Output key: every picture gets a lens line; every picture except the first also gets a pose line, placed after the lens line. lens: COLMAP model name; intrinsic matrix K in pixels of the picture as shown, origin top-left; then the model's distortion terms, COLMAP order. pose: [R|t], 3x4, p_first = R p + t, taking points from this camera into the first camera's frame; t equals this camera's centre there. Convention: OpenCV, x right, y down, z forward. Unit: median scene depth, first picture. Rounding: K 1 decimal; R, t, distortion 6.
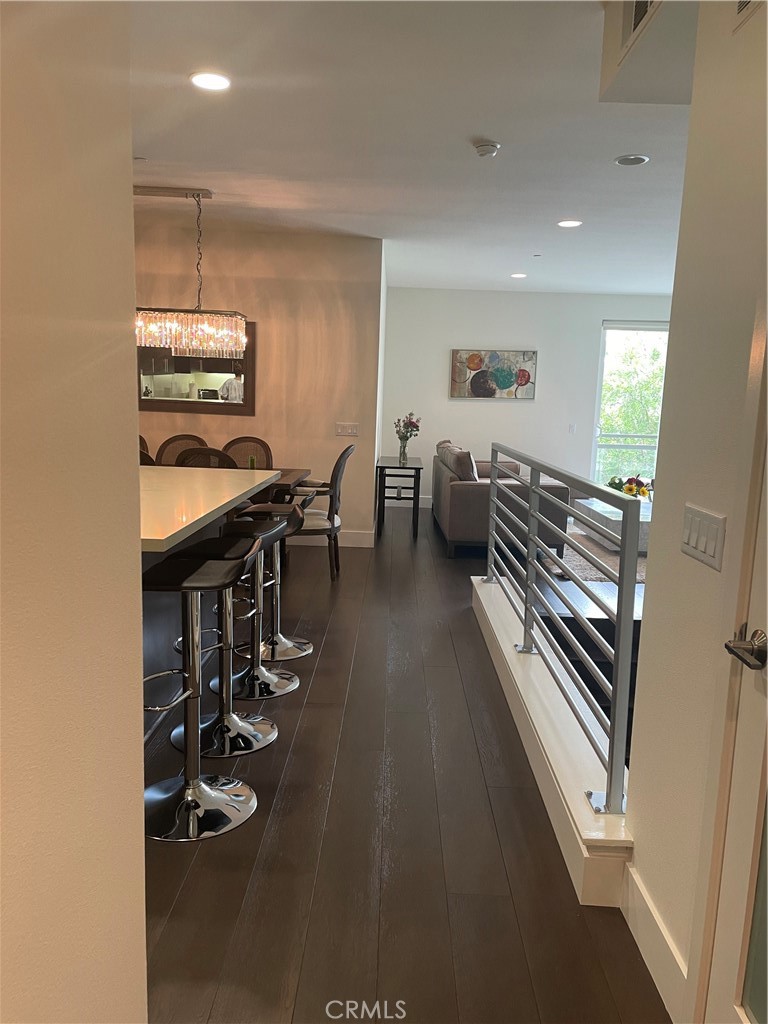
lens RADIAL K [[767.3, 0, 385.6], [0, 767.3, 526.5], [0, 0, 1]] dist [0.086052, -0.108310]
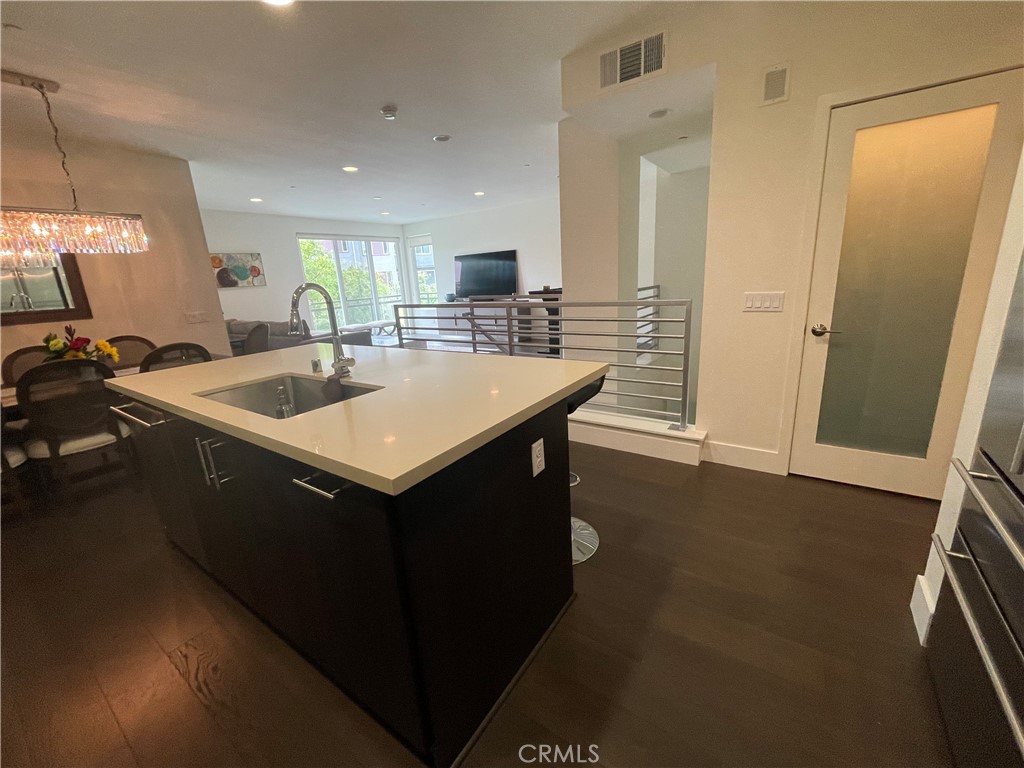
lens RADIAL K [[413.3, 0, 512.0], [0, 413.3, 384.0], [0, 0, 1]] dist [-0.006615, 0.000219]
pose [[0.554881, -0.274093, 0.785481, -0.228379], [0.210476, 0.959702, 0.186202, -0.029398], [-0.804865, 0.062005, 0.590210, 0.151738]]
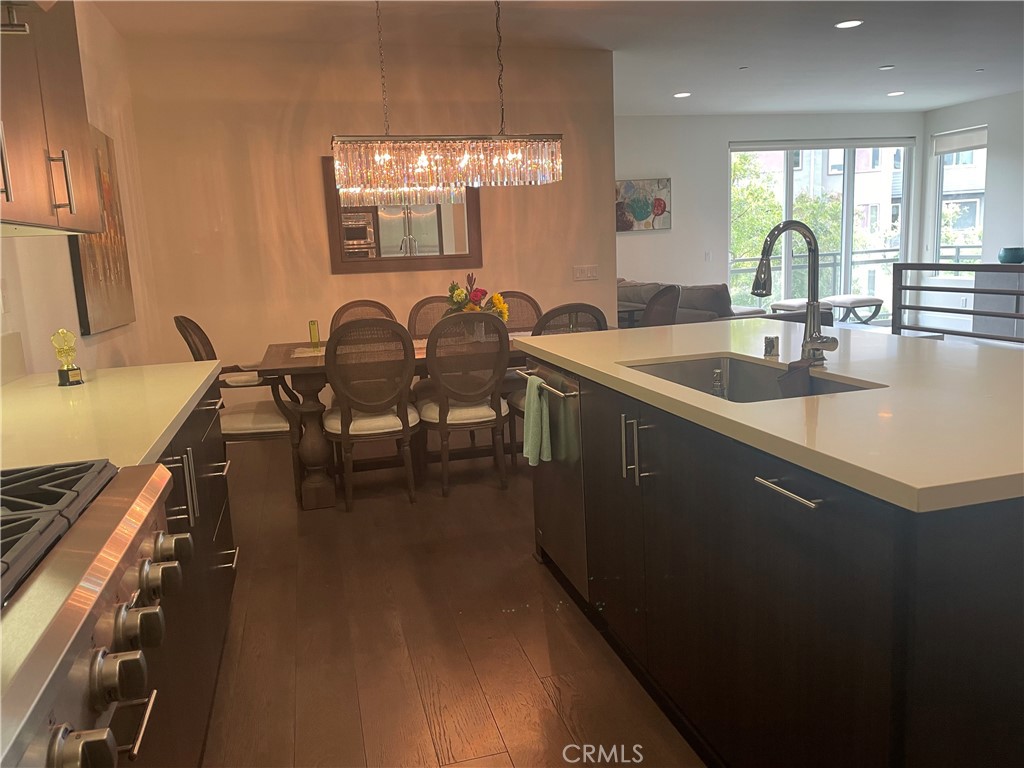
lens RADIAL K [[767.3, 0, 512.0], [0, 767.3, 384.0], [0, 0, 1]] dist [0.086052, -0.108310]
pose [[0.959250, -0.127063, 0.252379, -0.263219], [0.124003, 0.991885, 0.028062, -0.026126], [-0.253896, 0.004378, 0.967222, 0.128049]]
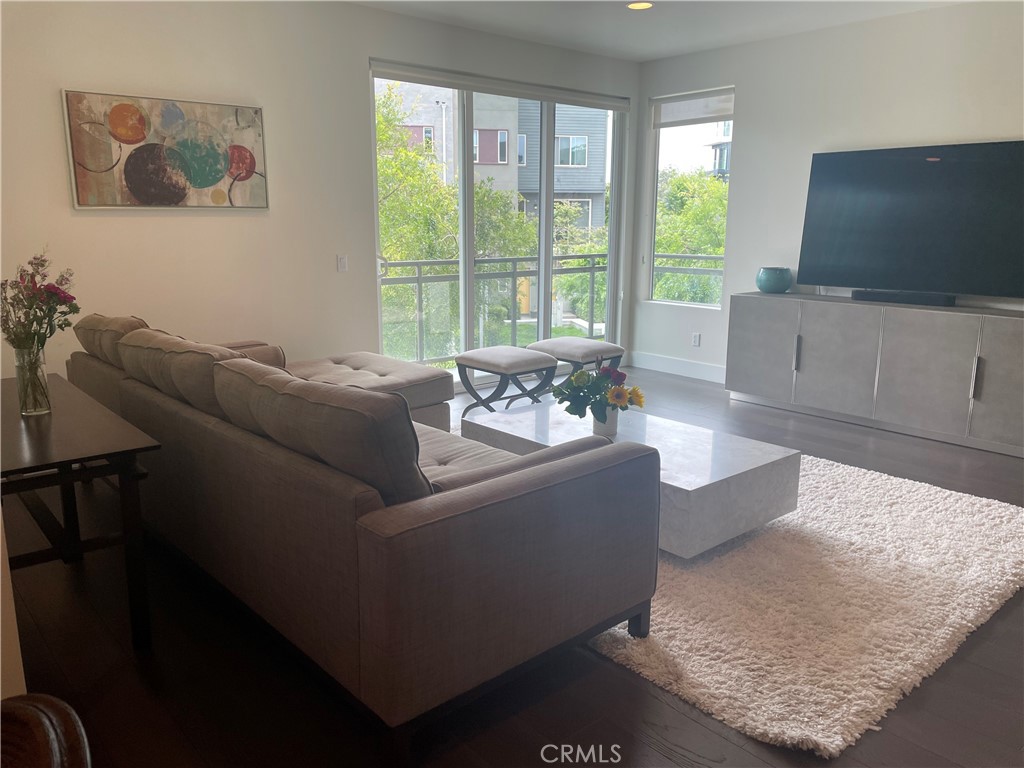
lens RADIAL K [[767.3, 0, 512.0], [0, 767.3, 384.0], [0, 0, 1]] dist [0.086052, -0.108310]
pose [[0.745881, -0.168122, 0.644513, -0.030997], [0.127813, 0.985766, 0.109222, -0.088830], [-0.653702, 0.000911, 0.756752, 0.524530]]
